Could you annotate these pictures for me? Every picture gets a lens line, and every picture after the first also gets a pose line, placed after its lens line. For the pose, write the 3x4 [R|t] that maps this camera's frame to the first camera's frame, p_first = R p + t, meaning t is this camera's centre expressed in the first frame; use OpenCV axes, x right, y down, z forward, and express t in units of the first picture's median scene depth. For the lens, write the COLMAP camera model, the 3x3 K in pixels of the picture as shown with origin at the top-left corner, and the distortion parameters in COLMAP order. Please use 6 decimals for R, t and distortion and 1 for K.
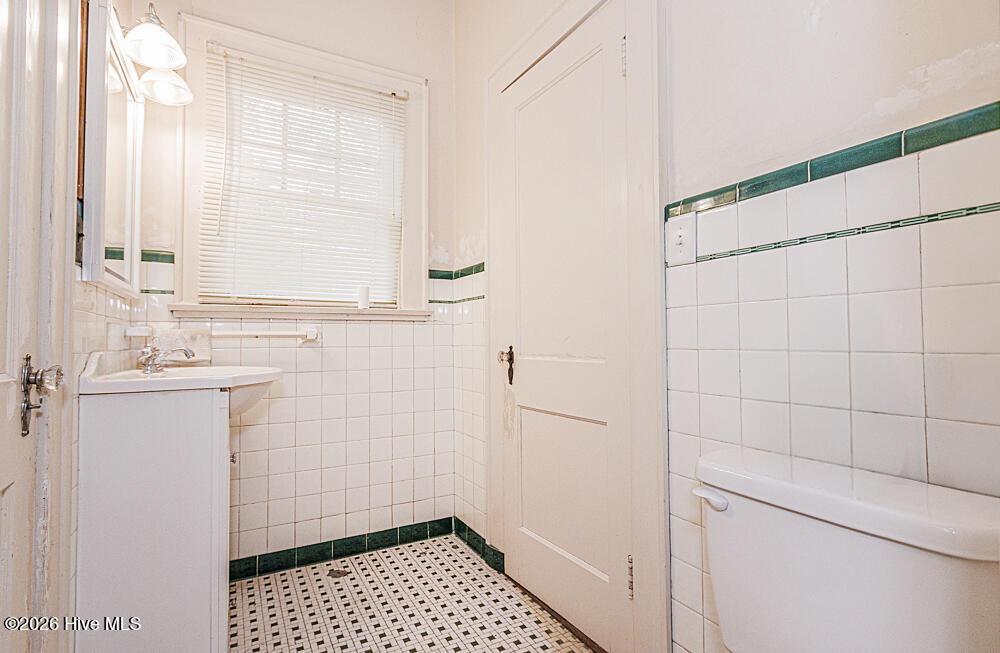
lens RADIAL K [[462.9, 0, 500.2], [0, 462.9, 326.4], [0, 0, 1]] dist [-0.002505, 0.001993]
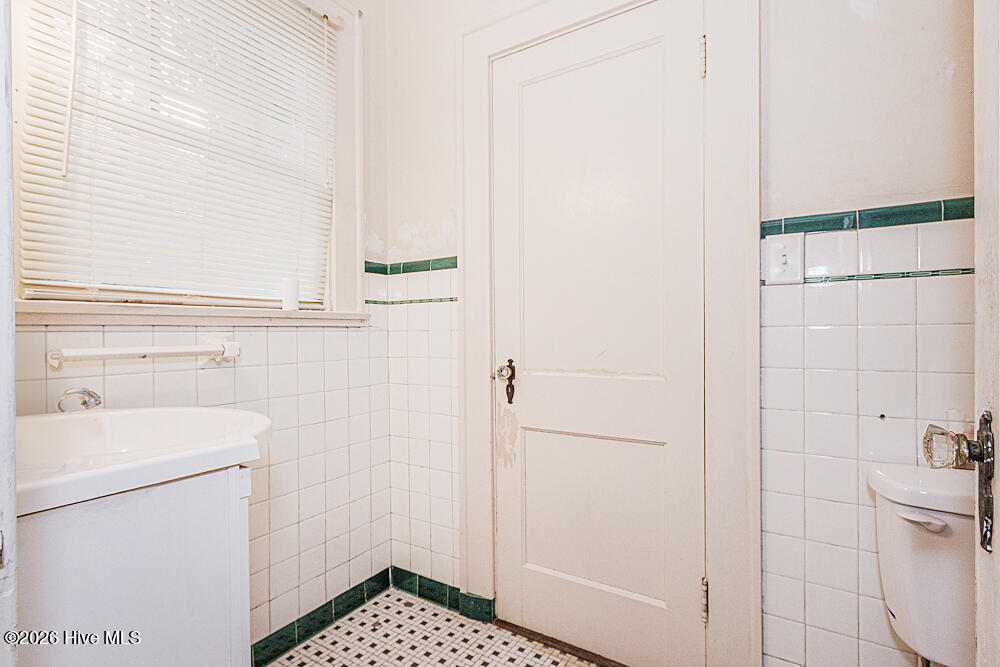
lens RADIAL K [[470.3, 0, 500.7], [0, 470.3, 332.0], [0, 0, 1]] dist [0.014858, -0.003277]
pose [[0.886560, -0.000585, 0.462613, -0.354959], [-0.011248, 0.999676, 0.022820, -0.025744], [-0.462477, -0.025434, 0.886267, 0.206751]]
